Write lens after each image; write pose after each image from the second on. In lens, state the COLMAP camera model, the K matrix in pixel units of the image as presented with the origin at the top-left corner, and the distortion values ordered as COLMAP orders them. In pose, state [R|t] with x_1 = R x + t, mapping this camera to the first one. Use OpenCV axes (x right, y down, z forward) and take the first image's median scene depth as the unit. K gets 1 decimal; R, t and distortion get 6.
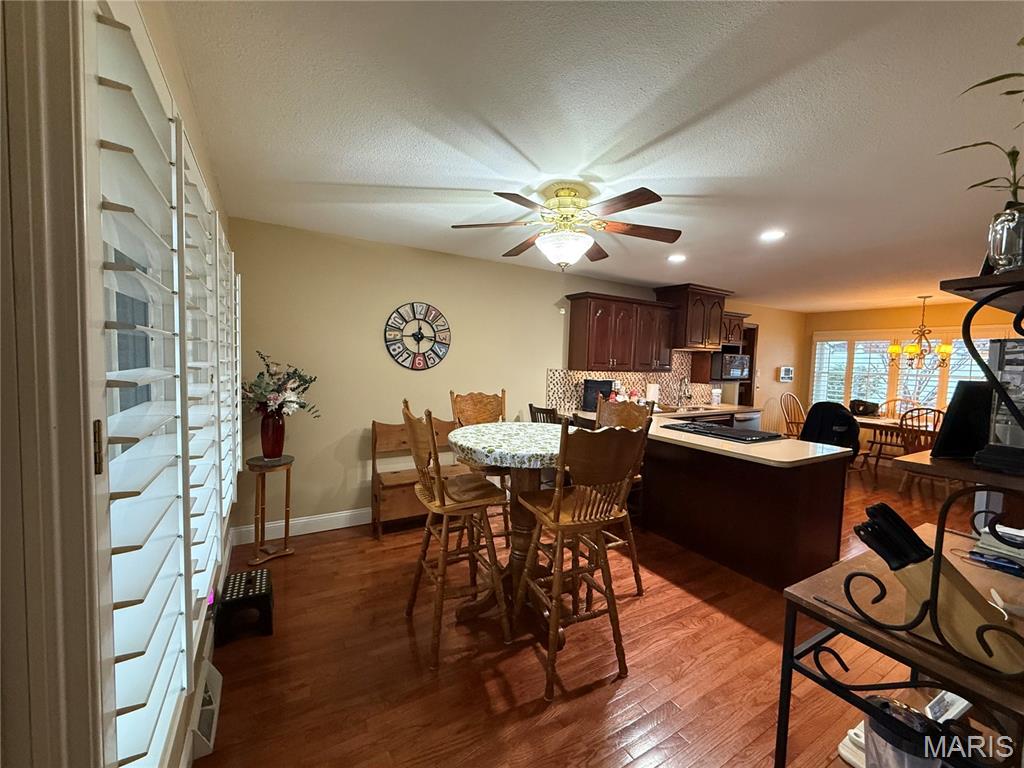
lens RADIAL K [[408.0, 0, 508.3], [0, 408.0, 385.7], [0, 0, 1]] dist [-0.001444, 0.001207]
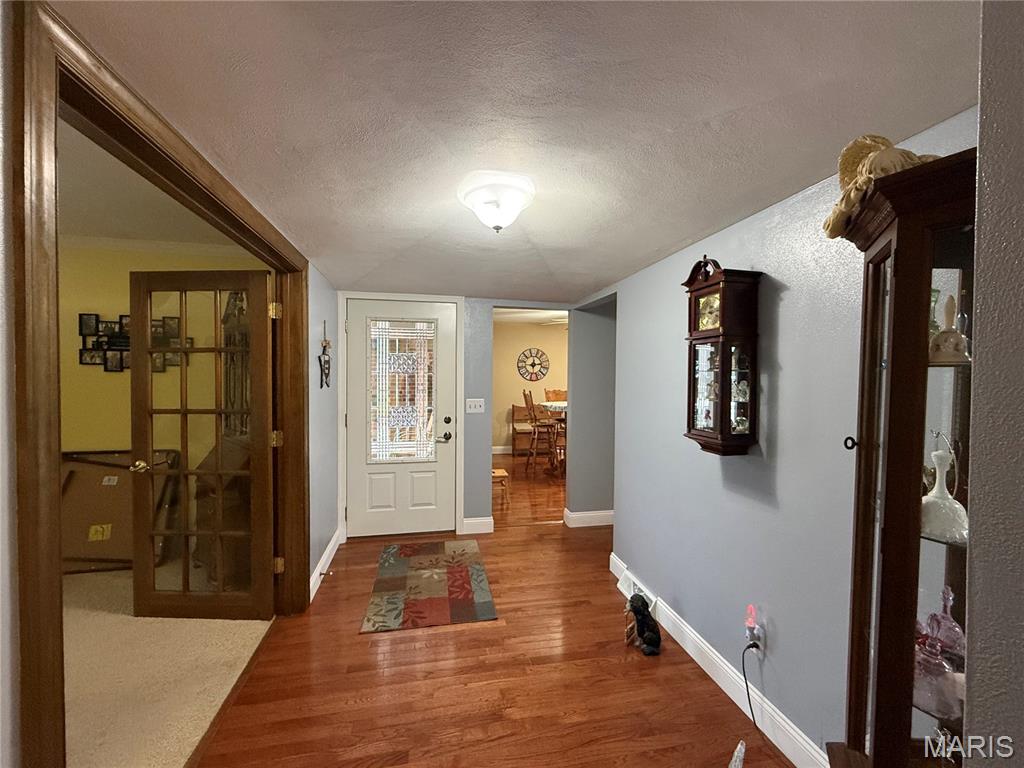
lens RADIAL K [[408.0, 0, 511.0], [0, 408.0, 384.2], [0, 0, 1]] dist [-0.001444, 0.001207]
pose [[0.946142, -0.017855, -0.323260, 0.344801], [0.004631, 0.999122, -0.041633, 0.064972], [0.323719, 0.037893, 0.945394, -1.002966]]
